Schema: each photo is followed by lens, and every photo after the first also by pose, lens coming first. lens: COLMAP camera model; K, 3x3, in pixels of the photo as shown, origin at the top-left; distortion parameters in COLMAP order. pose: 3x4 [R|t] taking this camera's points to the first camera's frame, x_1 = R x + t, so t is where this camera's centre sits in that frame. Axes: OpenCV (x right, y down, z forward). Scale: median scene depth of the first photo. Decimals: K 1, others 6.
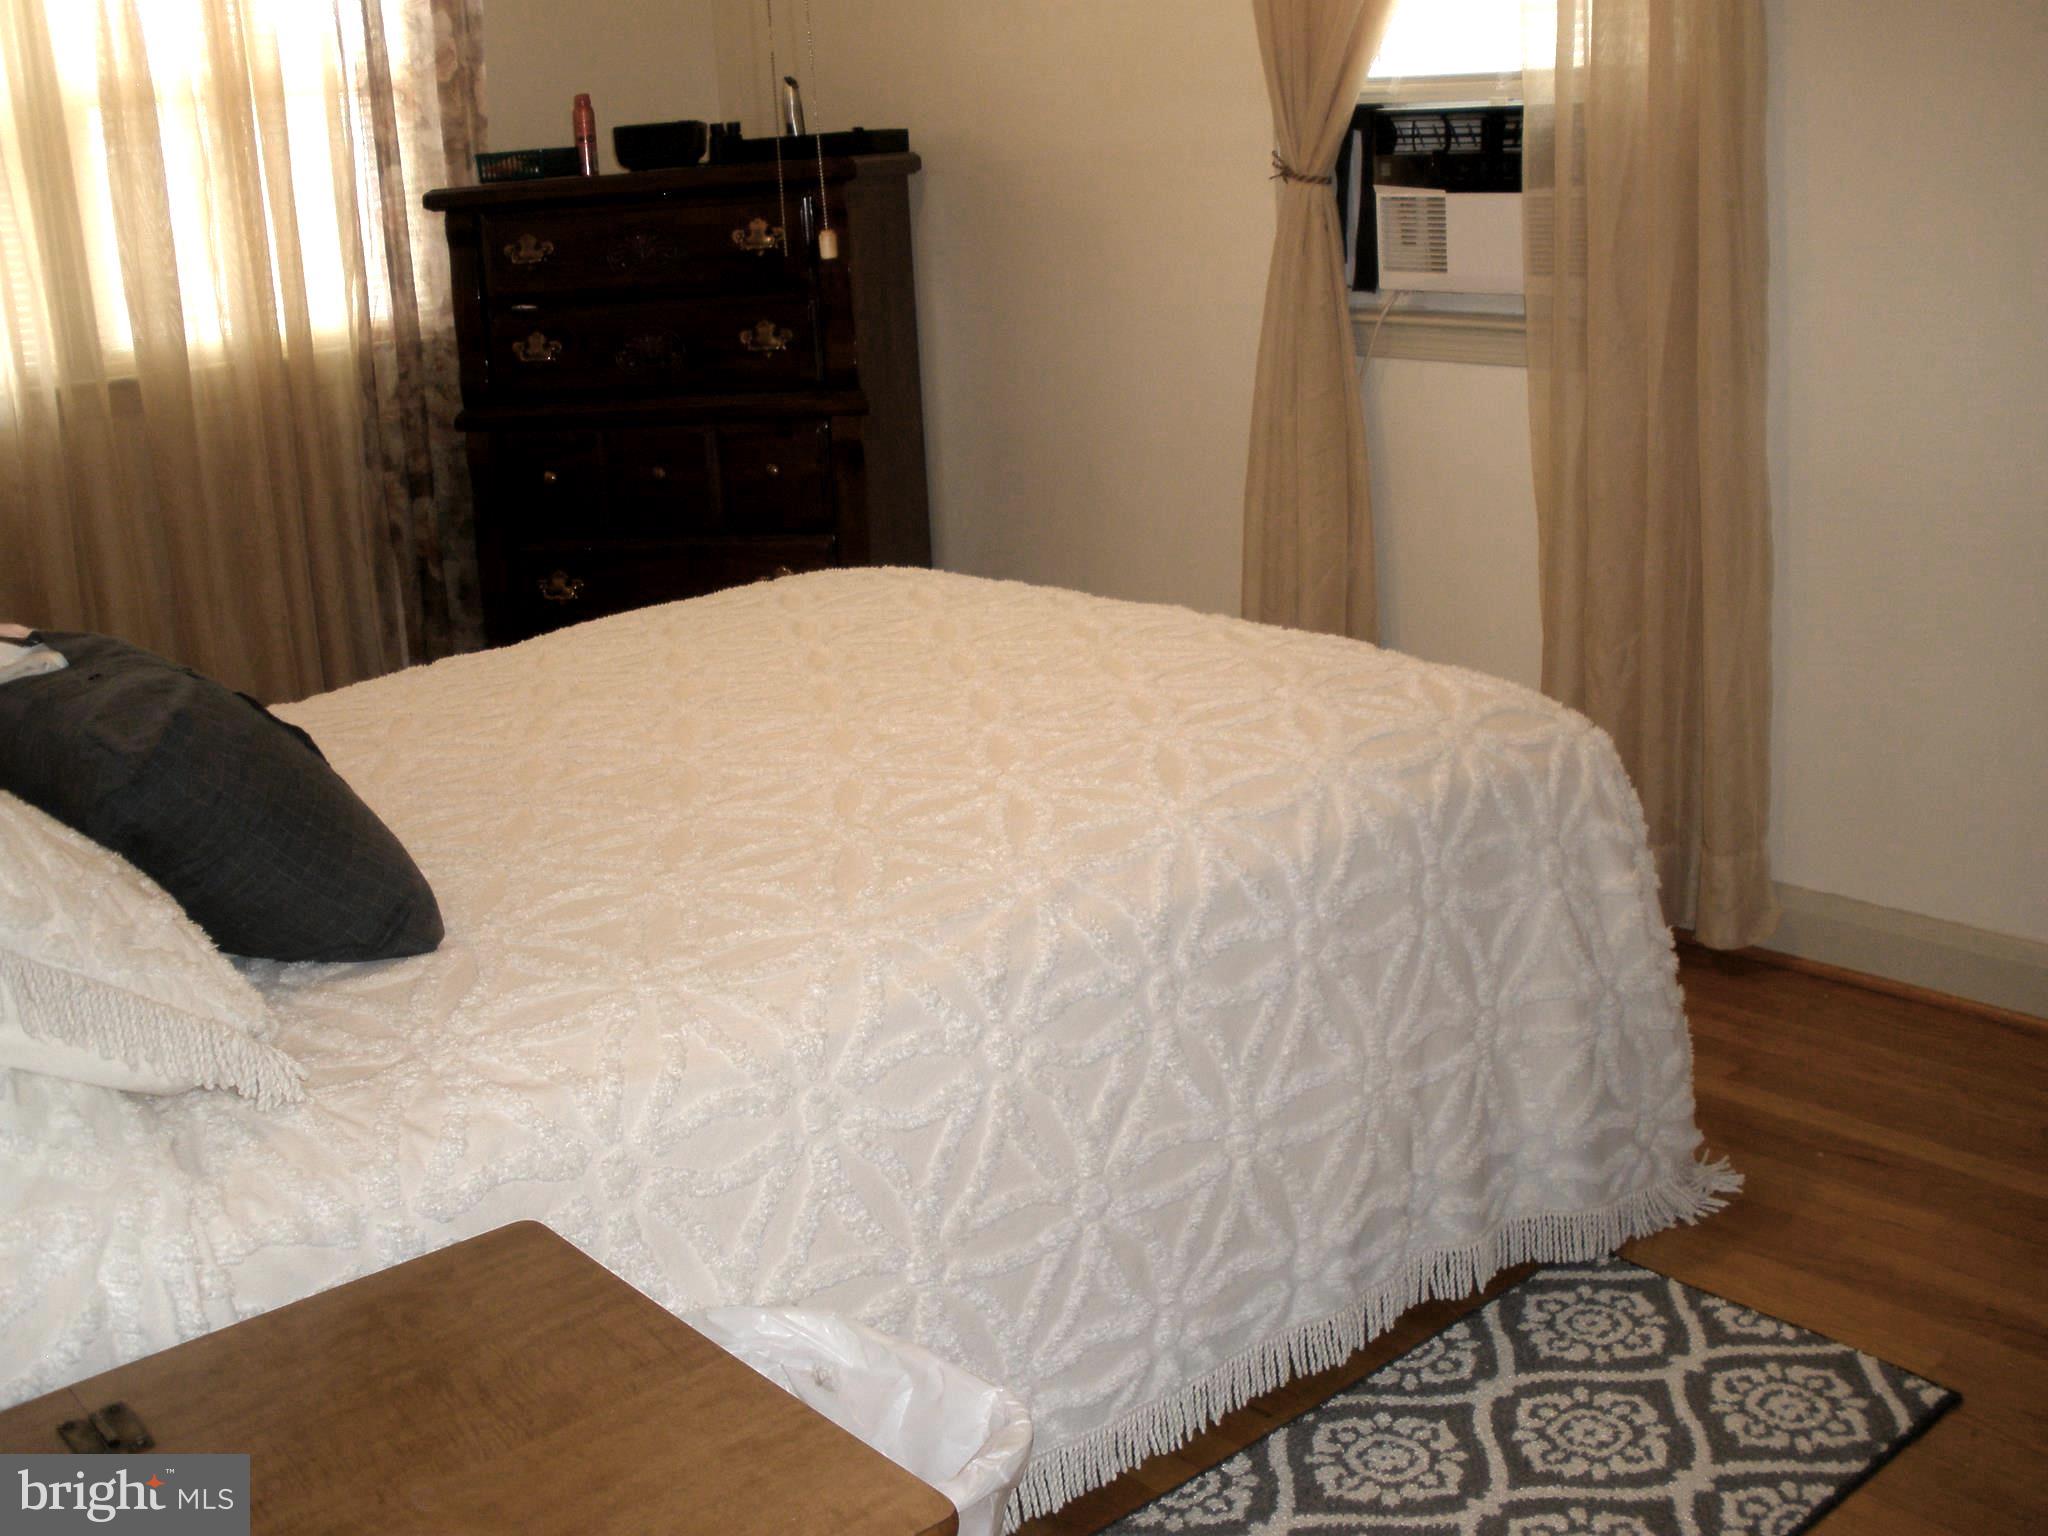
lens RADIAL K [[2187.1, 0, 986.4], [0, 2187.1, 765.6], [0, 0, 1]] dist [-0.315086, 0.385685]
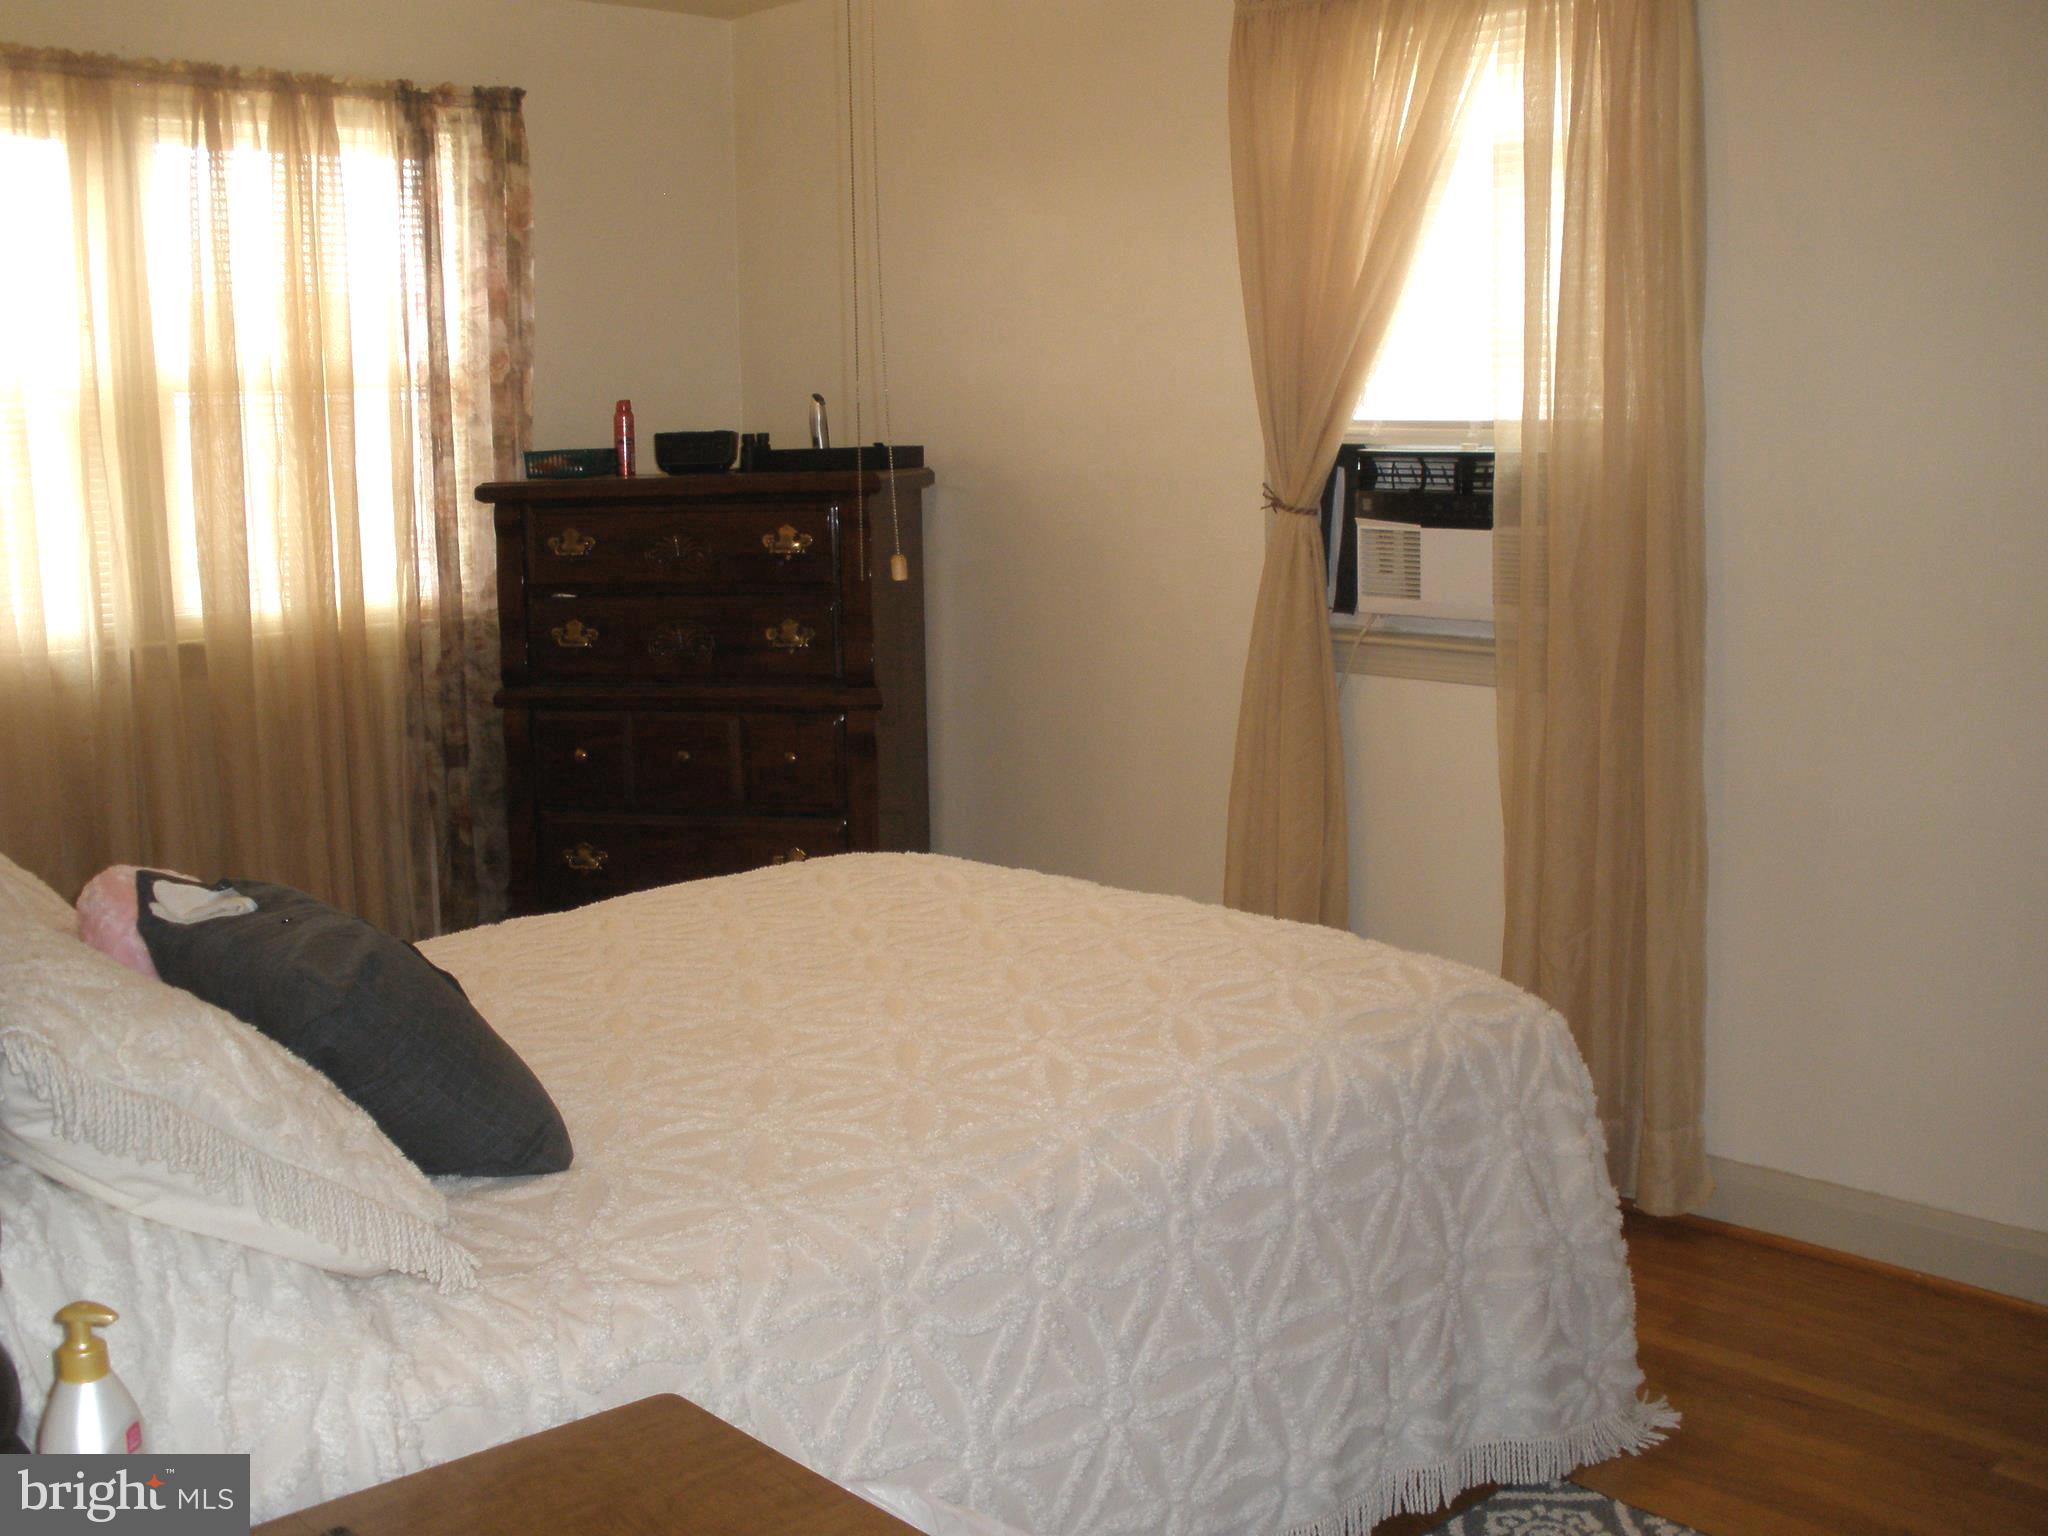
lens RADIAL K [[2187.1, 0, 986.4], [0, 2187.1, 765.6], [0, 0, 1]] dist [-0.315086, 0.385685]
pose [[0.999116, 0.033104, 0.025909, -0.054388], [-0.029479, 0.991128, -0.129603, 0.010317], [-0.029970, 0.128725, 0.991227, -0.148301]]
